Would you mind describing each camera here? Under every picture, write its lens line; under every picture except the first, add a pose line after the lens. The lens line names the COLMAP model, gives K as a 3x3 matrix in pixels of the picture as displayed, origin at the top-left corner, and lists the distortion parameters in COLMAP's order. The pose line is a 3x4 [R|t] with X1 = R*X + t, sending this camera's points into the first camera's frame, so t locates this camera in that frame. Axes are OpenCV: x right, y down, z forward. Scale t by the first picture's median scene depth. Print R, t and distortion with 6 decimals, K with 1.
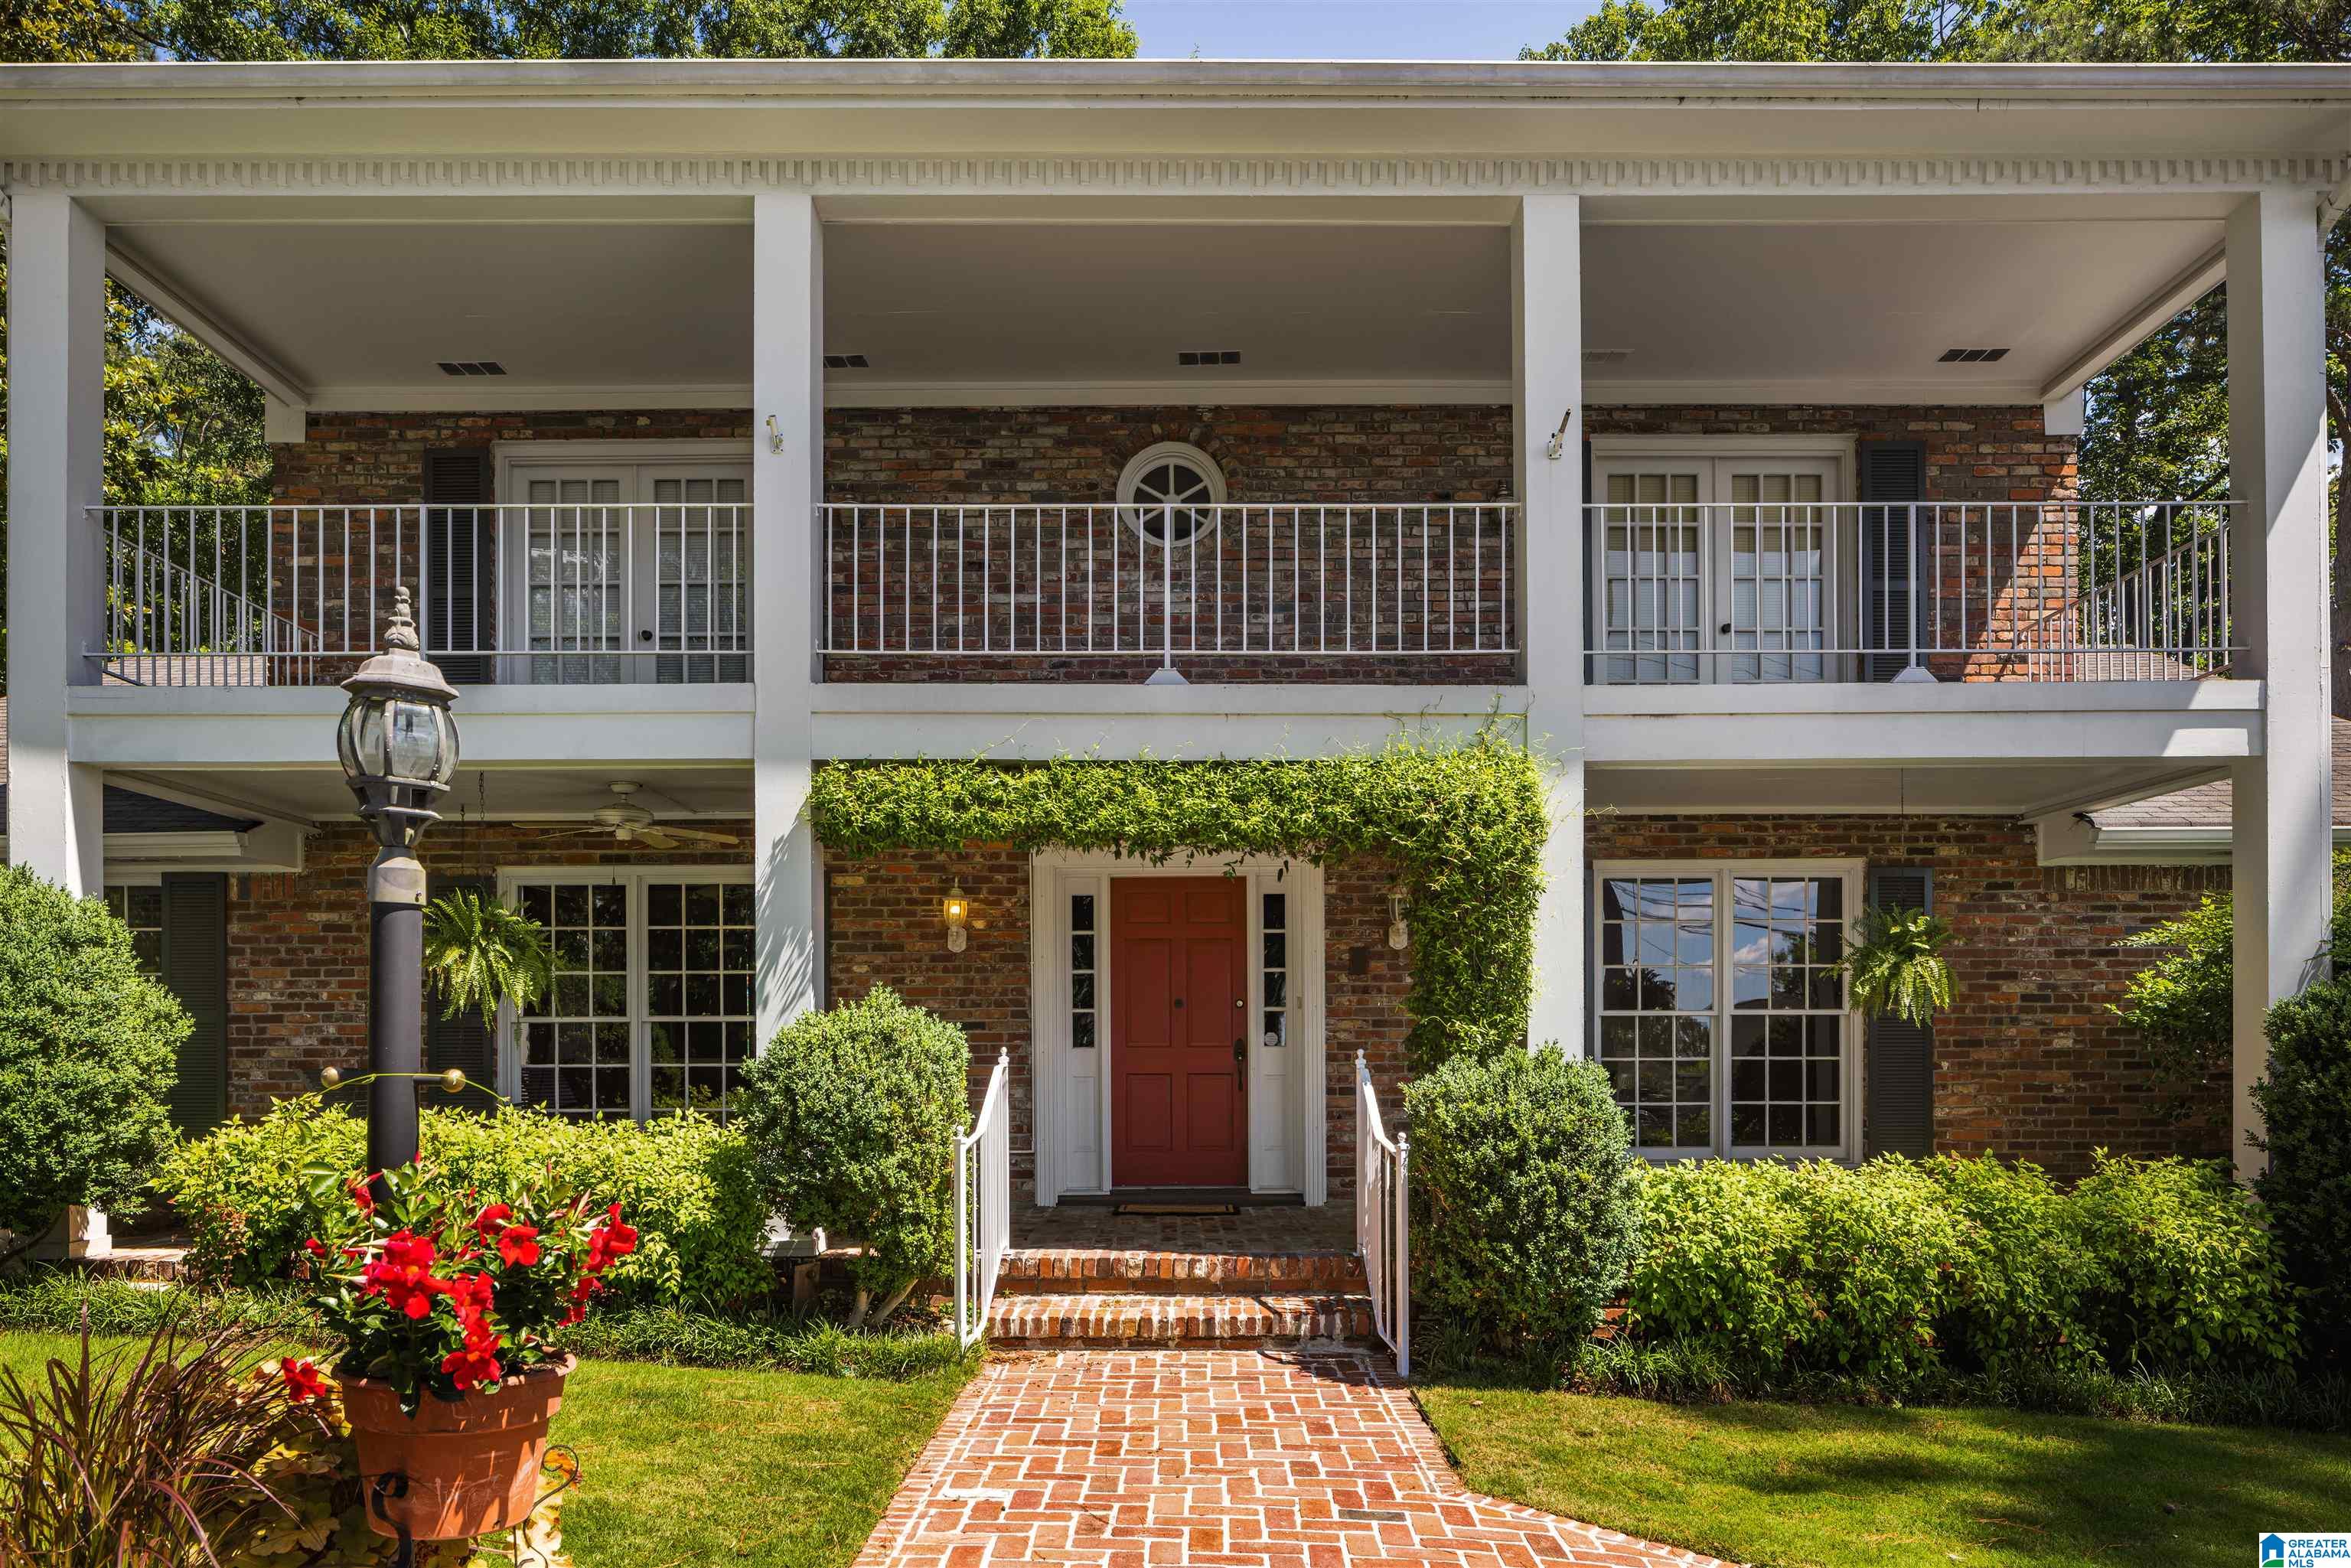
lens RADIAL K [[2564.2, 0, 1174.0], [0, 2564.2, 838.3], [0, 0, 1]] dist [0.018364, 0.010322]
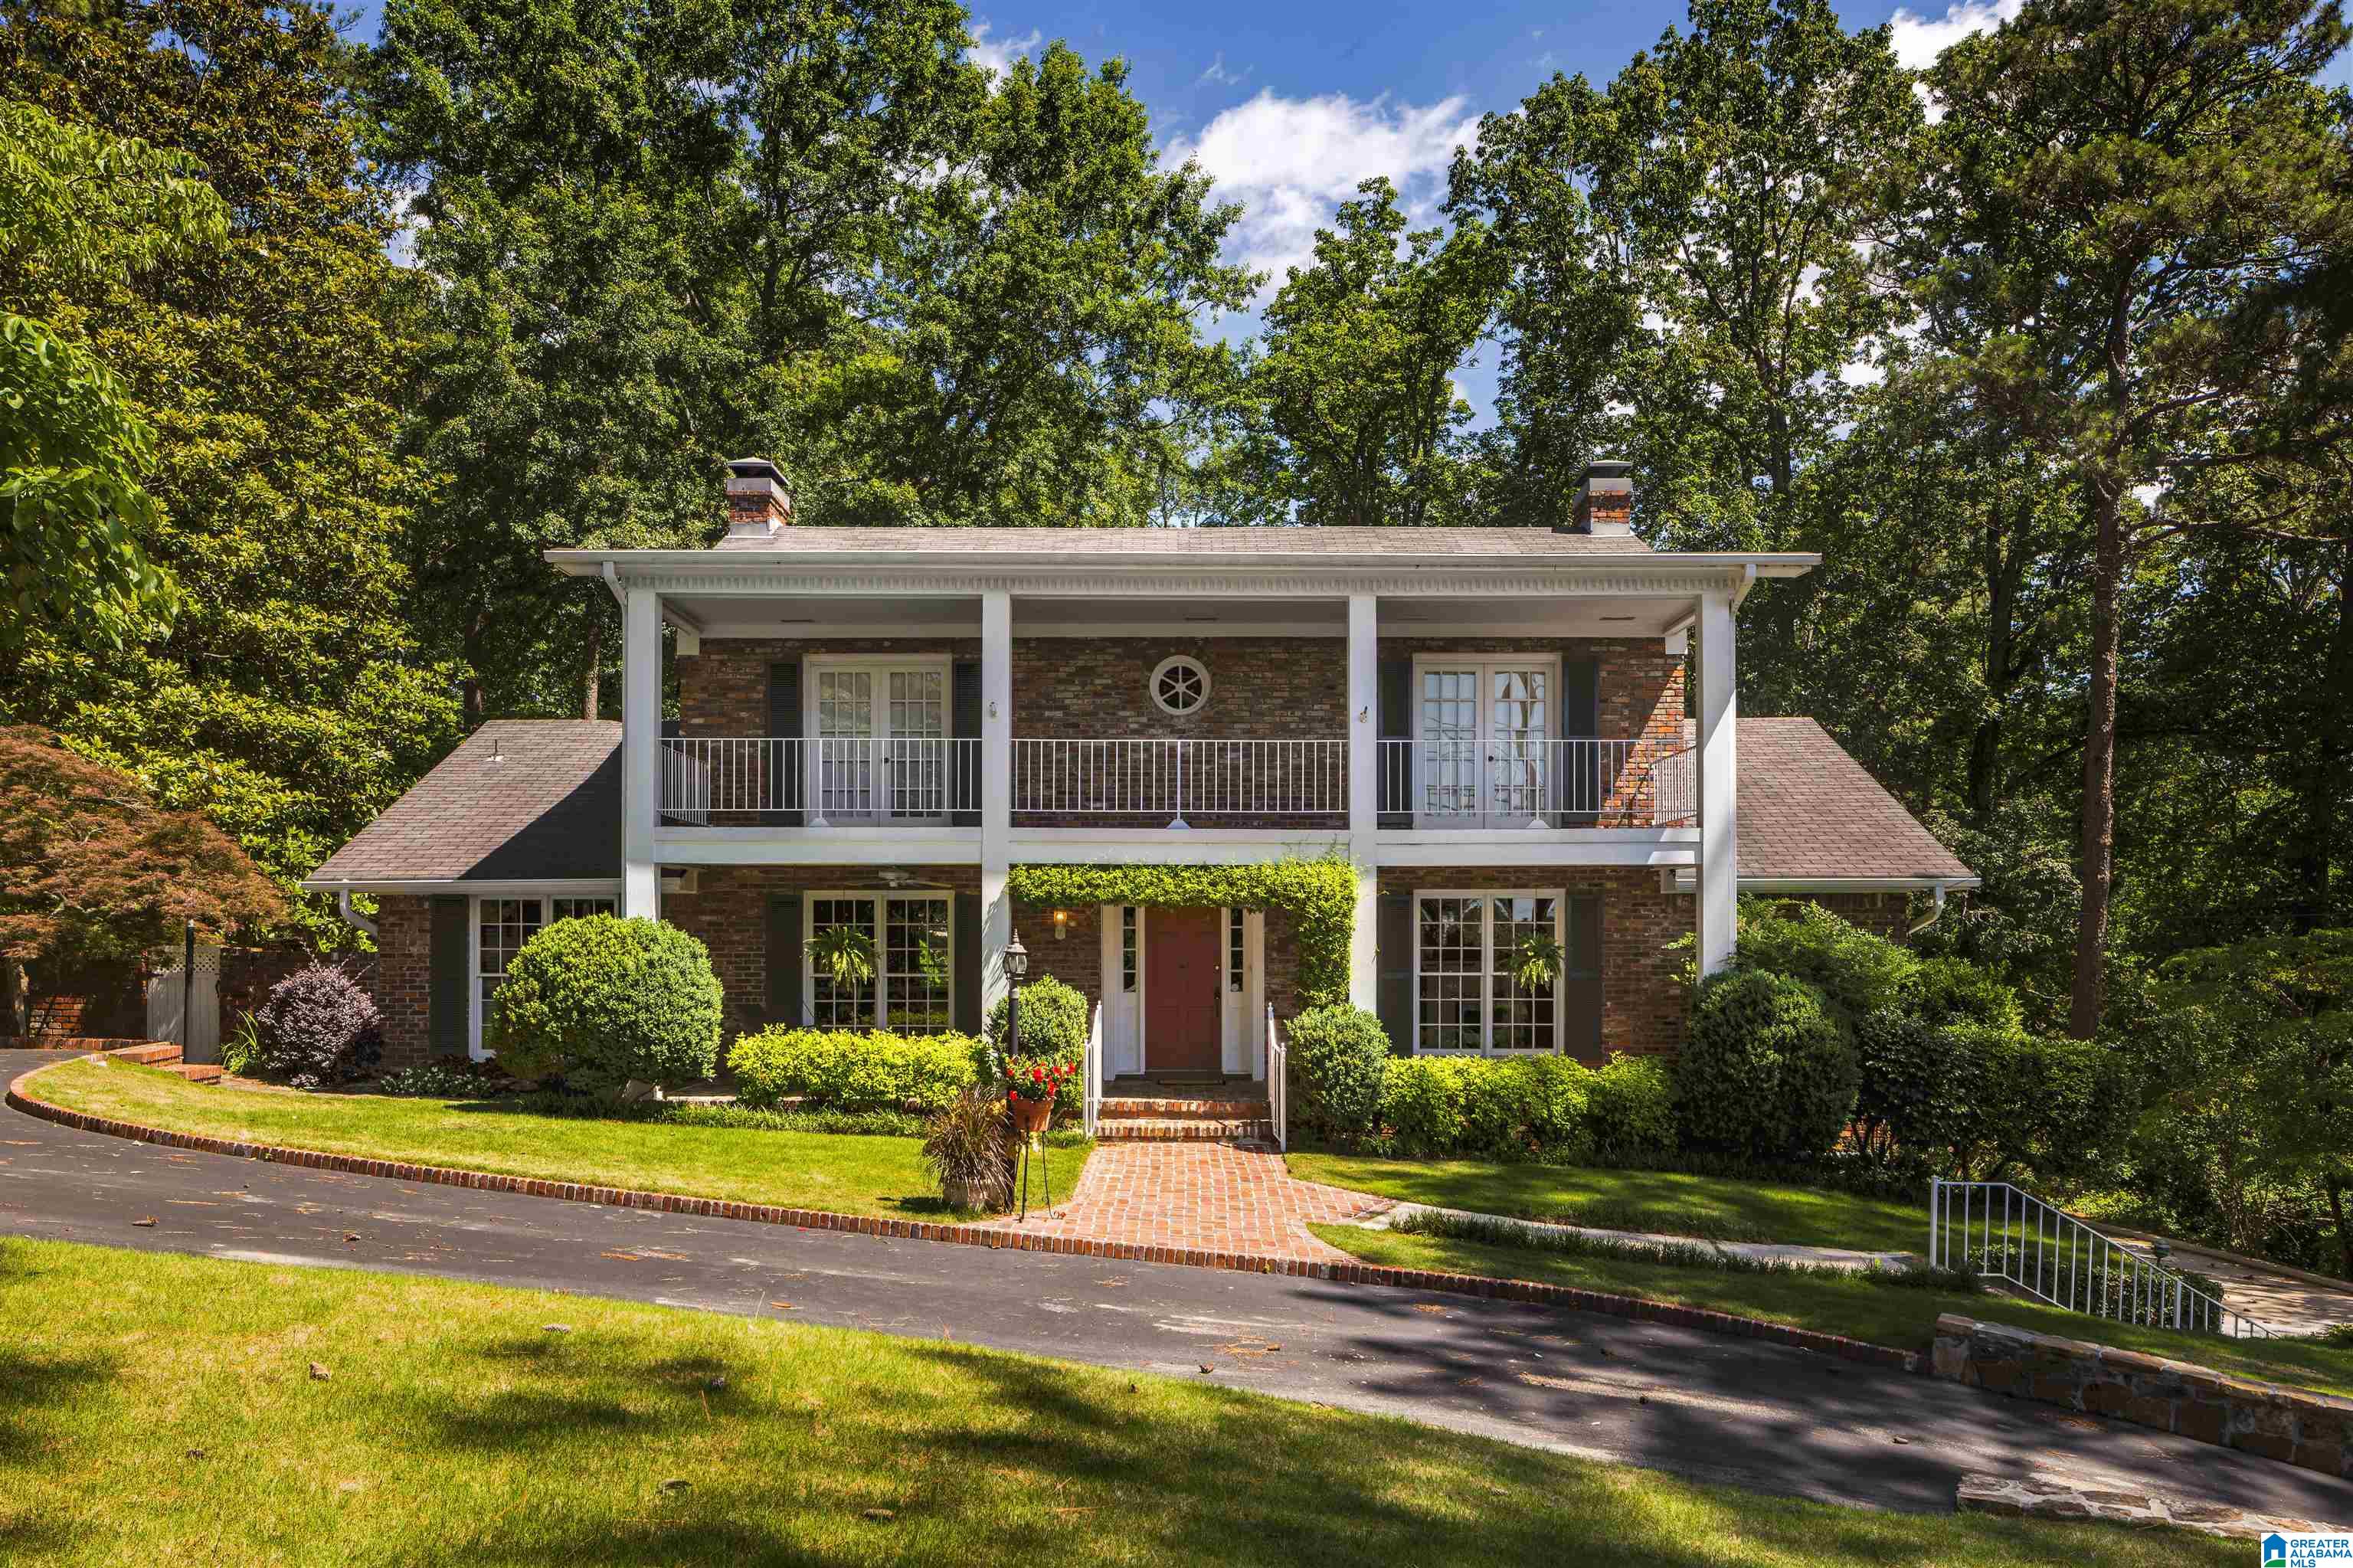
lens RADIAL K [[1680.9, 0, 1187.1], [0, 1680.9, 825.2], [0, 0, 1]] dist [0.003687, 0.001086]
pose [[0.999980, 0.004703, 0.004313, -0.001687], [-0.004649, 0.999912, -0.012406, -0.047184], [-0.004371, 0.012386, 0.999914, -0.389381]]
